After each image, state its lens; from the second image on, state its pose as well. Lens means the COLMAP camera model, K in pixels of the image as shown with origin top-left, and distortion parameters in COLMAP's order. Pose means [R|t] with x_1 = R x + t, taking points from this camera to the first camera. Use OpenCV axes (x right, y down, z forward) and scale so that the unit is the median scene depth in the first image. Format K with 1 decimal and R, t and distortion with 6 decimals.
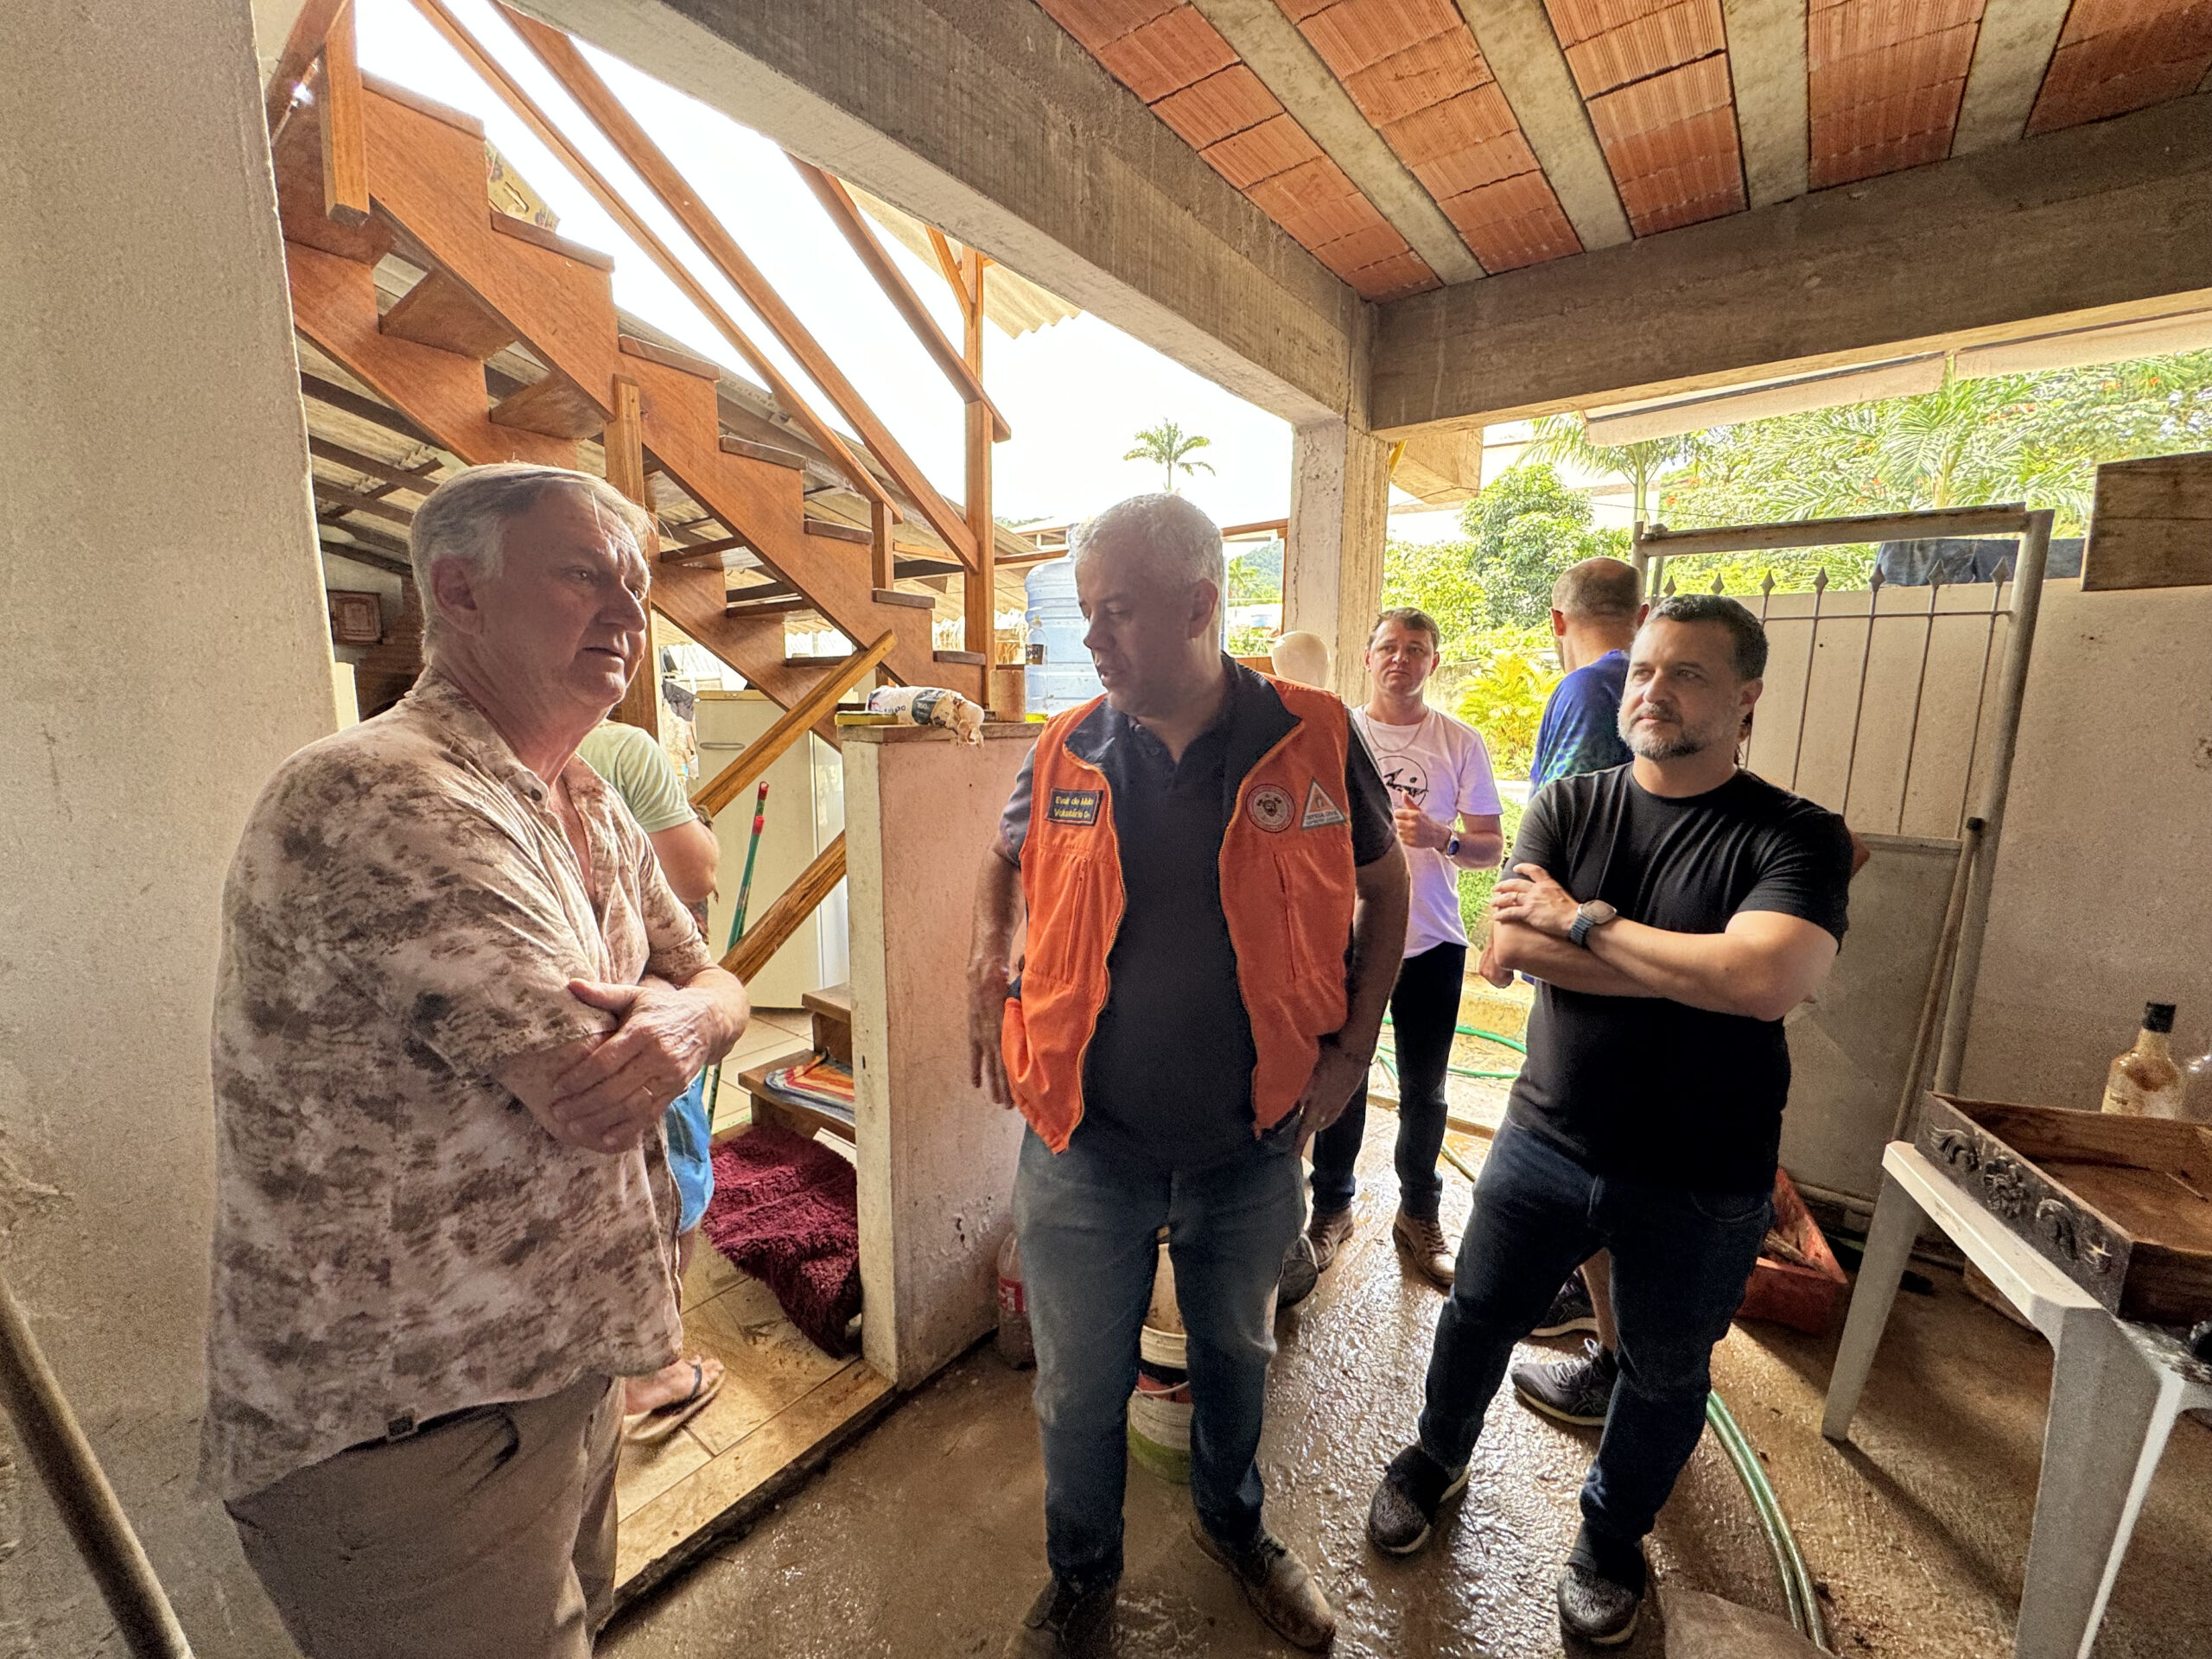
lens RADIAL K [[885.4, 0, 1103.8], [0, 885.4, 828.7], [0, 0, 1]] dist [-0.000478, 0.000291]
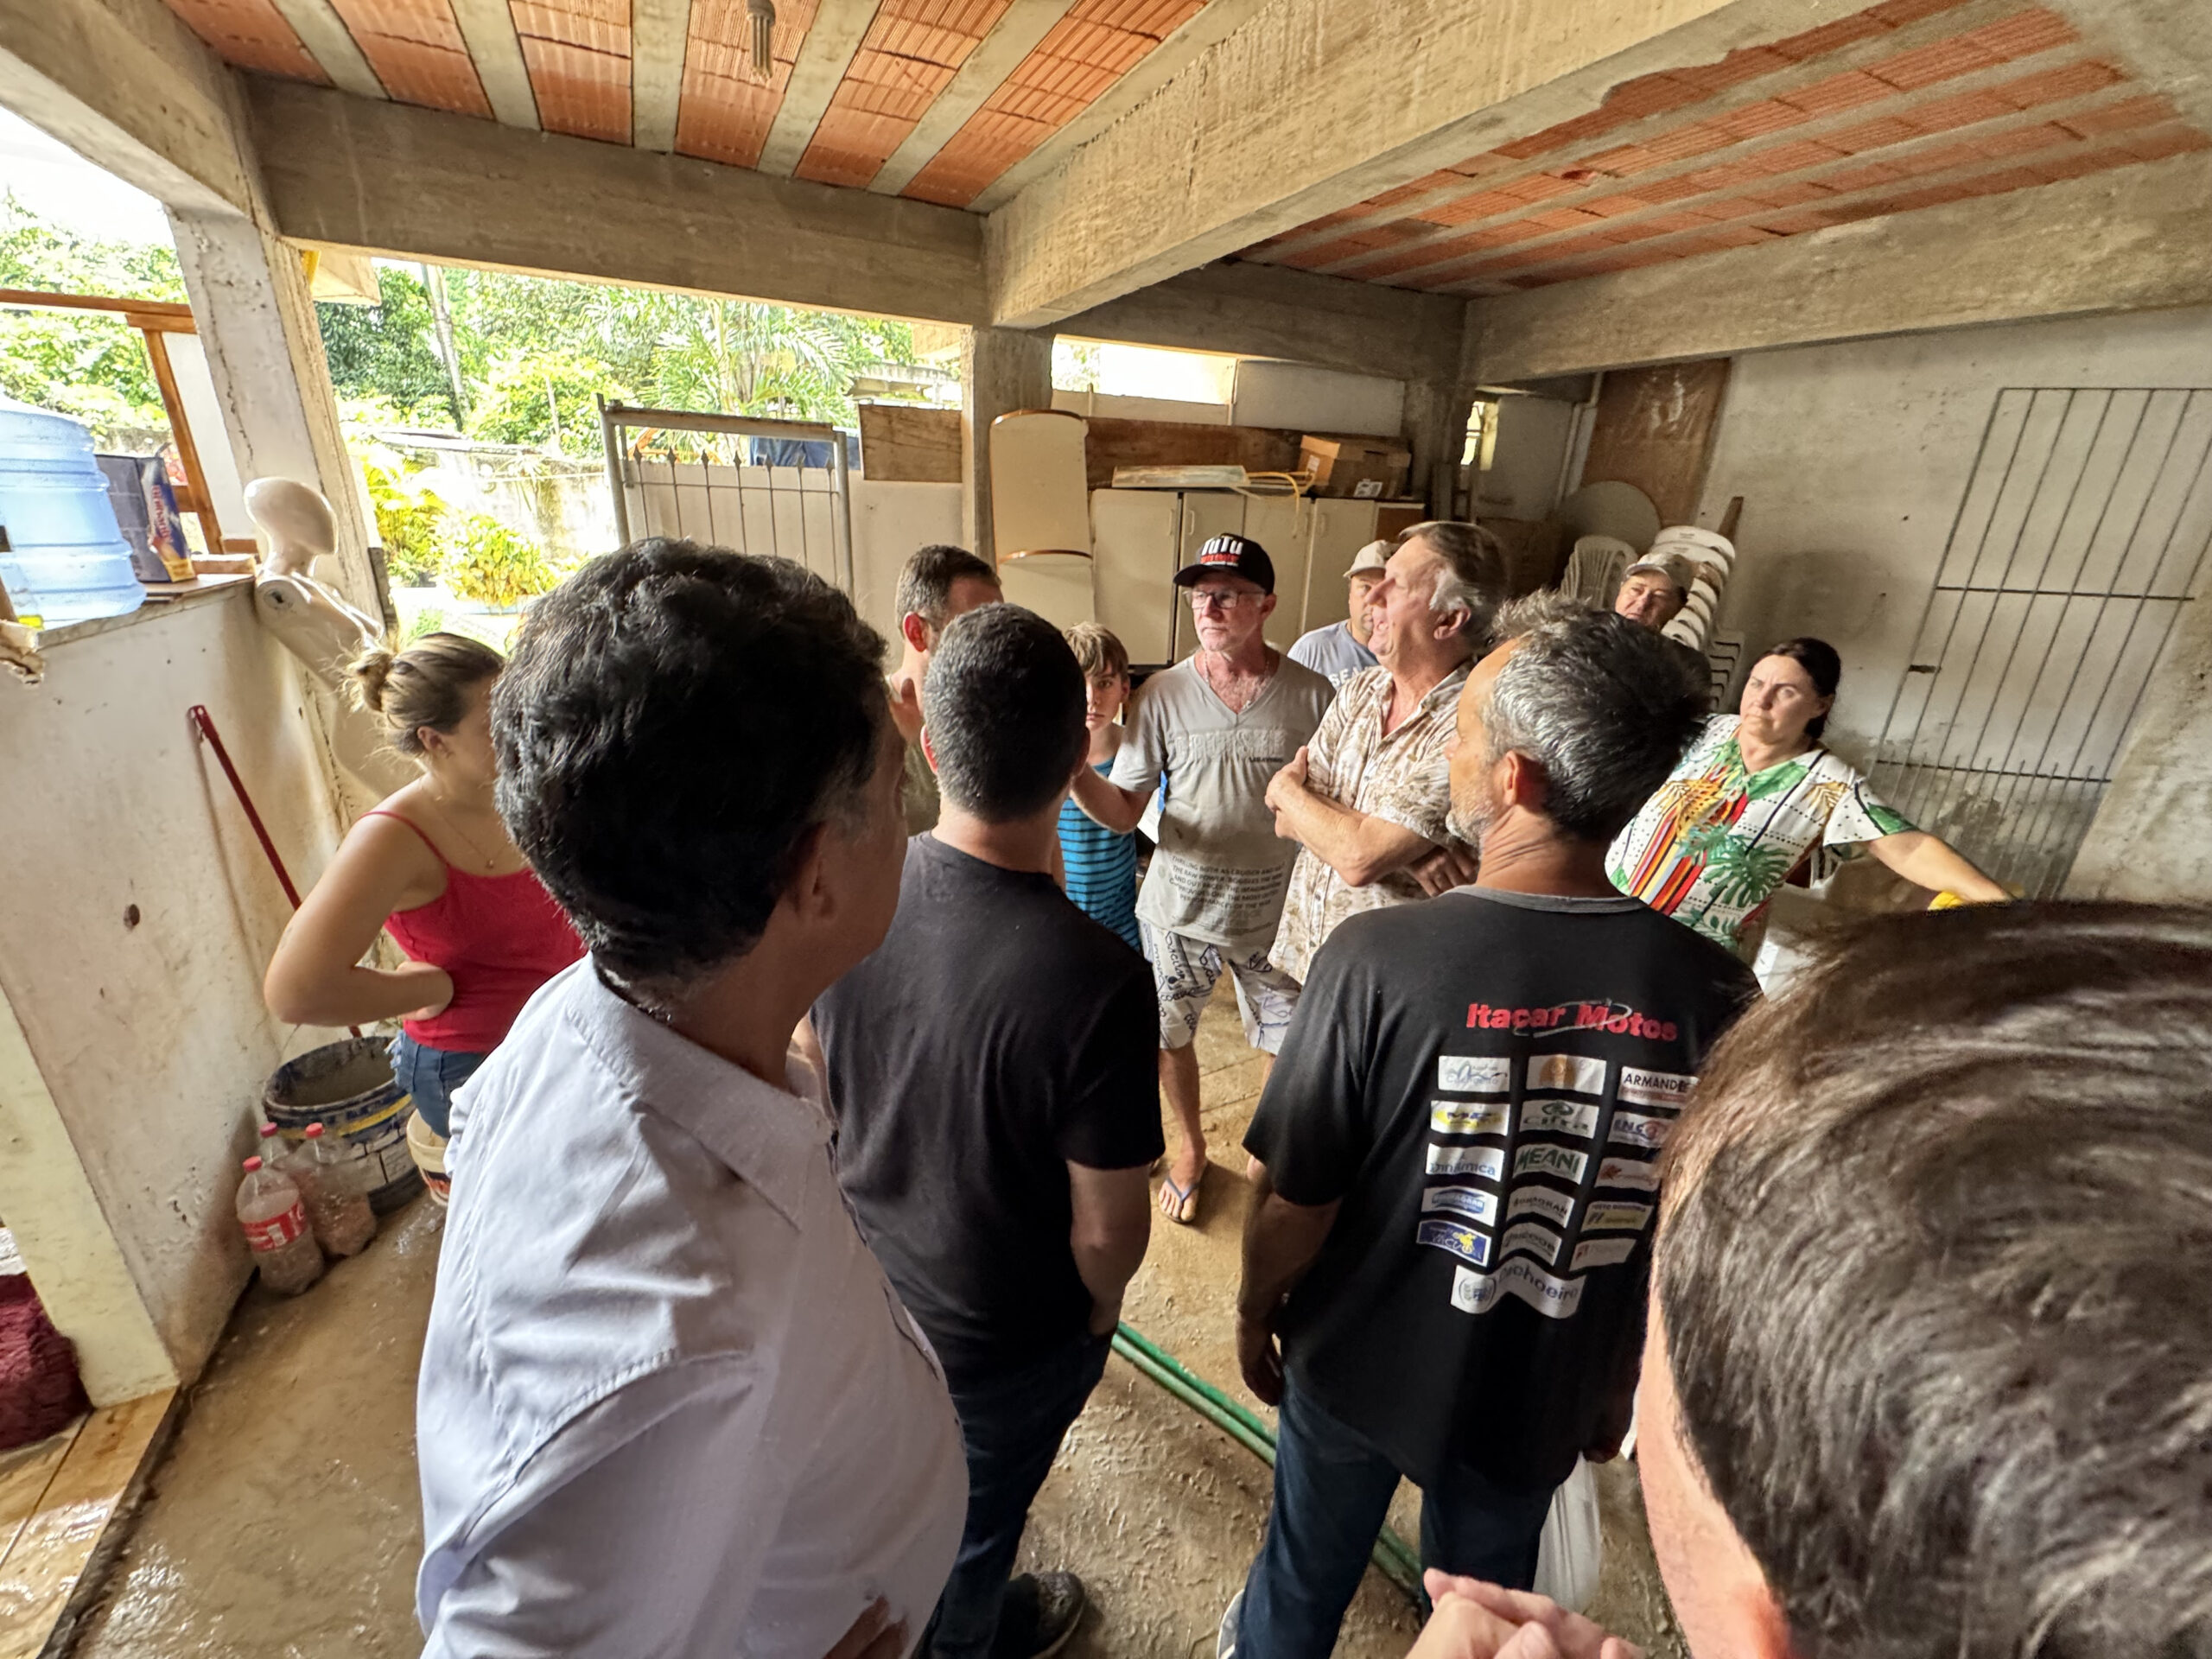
lens RADIAL K [[885.9, 0, 1104.7], [0, 885.9, 832.8], [0, 0, 1]] dist [-0.000187, -0.000085]
pose [[0.426218, -0.310774, 0.849563, -0.337798], [0.098591, 0.949502, 0.297869, -0.074227], [-0.899232, -0.043198, 0.435334, -0.184294]]
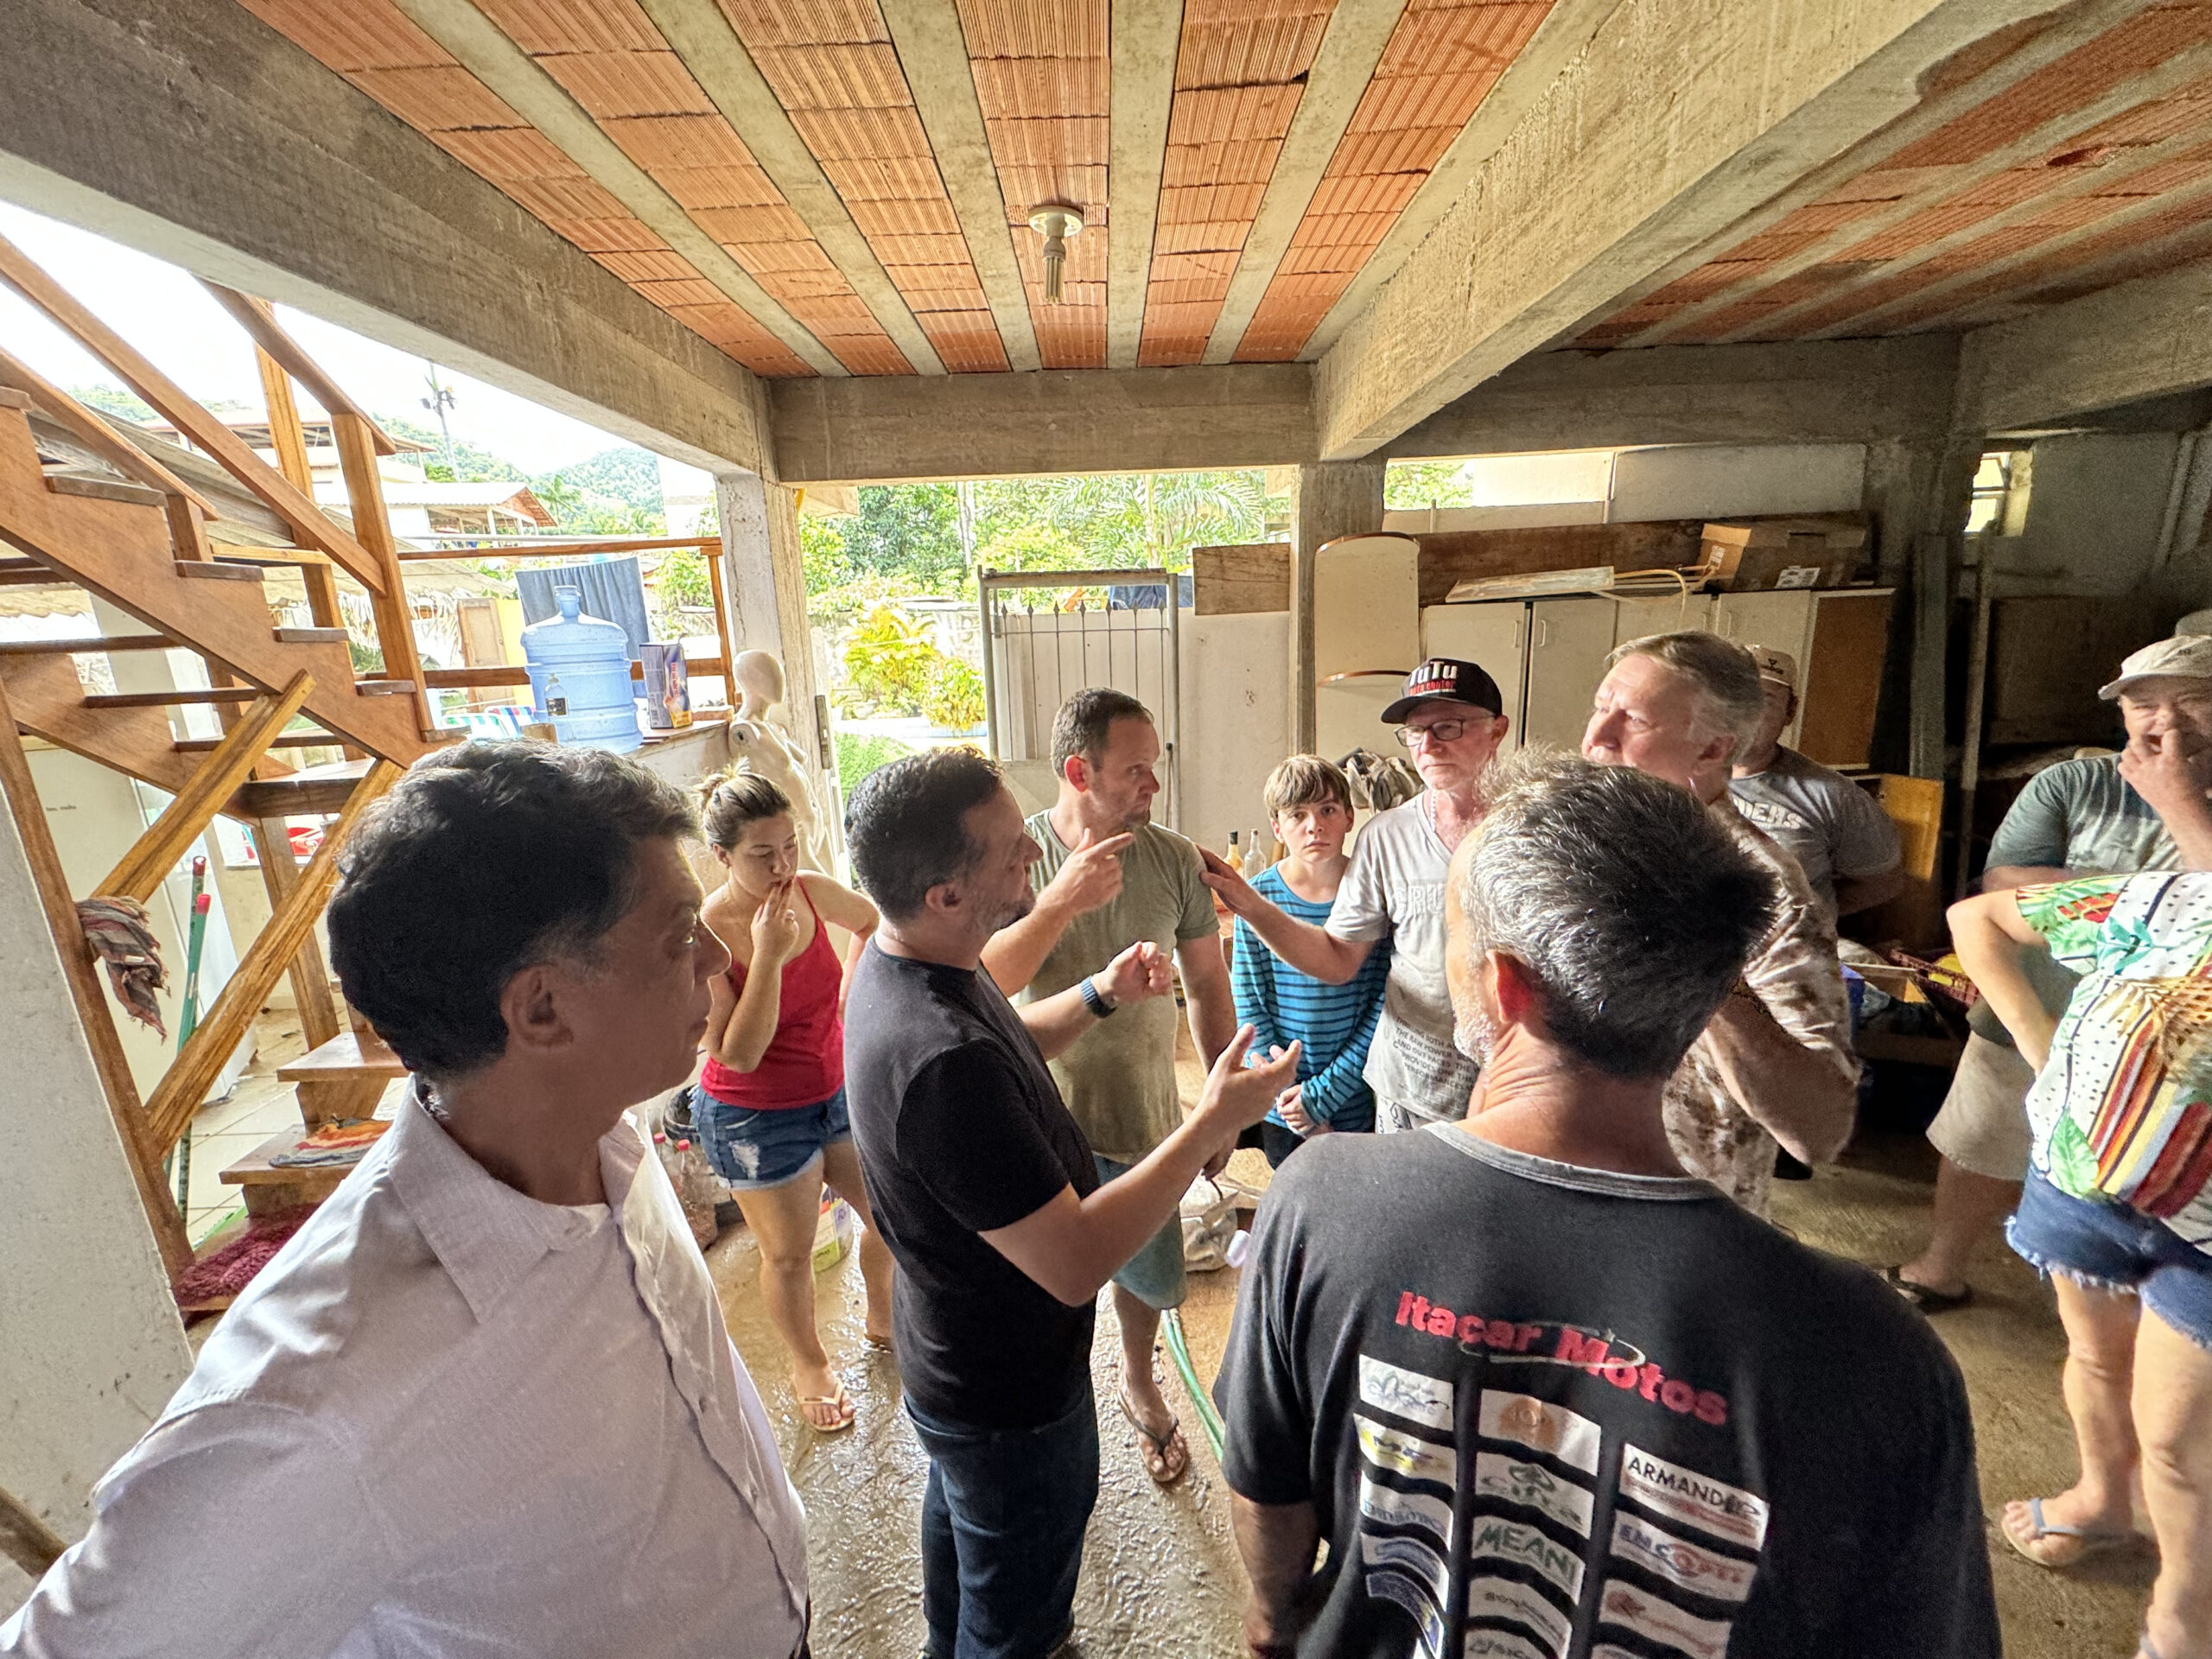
lens RADIAL K [[885.4, 0, 1103.8], [0, 885.4, 828.7], [0, 0, 1]] dist [-0.000478, 0.000291]
pose [[0.780330, -0.178878, 0.599239, -0.205572], [0.133994, 0.983789, 0.119183, -0.068282], [-0.610844, -0.012707, 0.791649, -0.314253]]
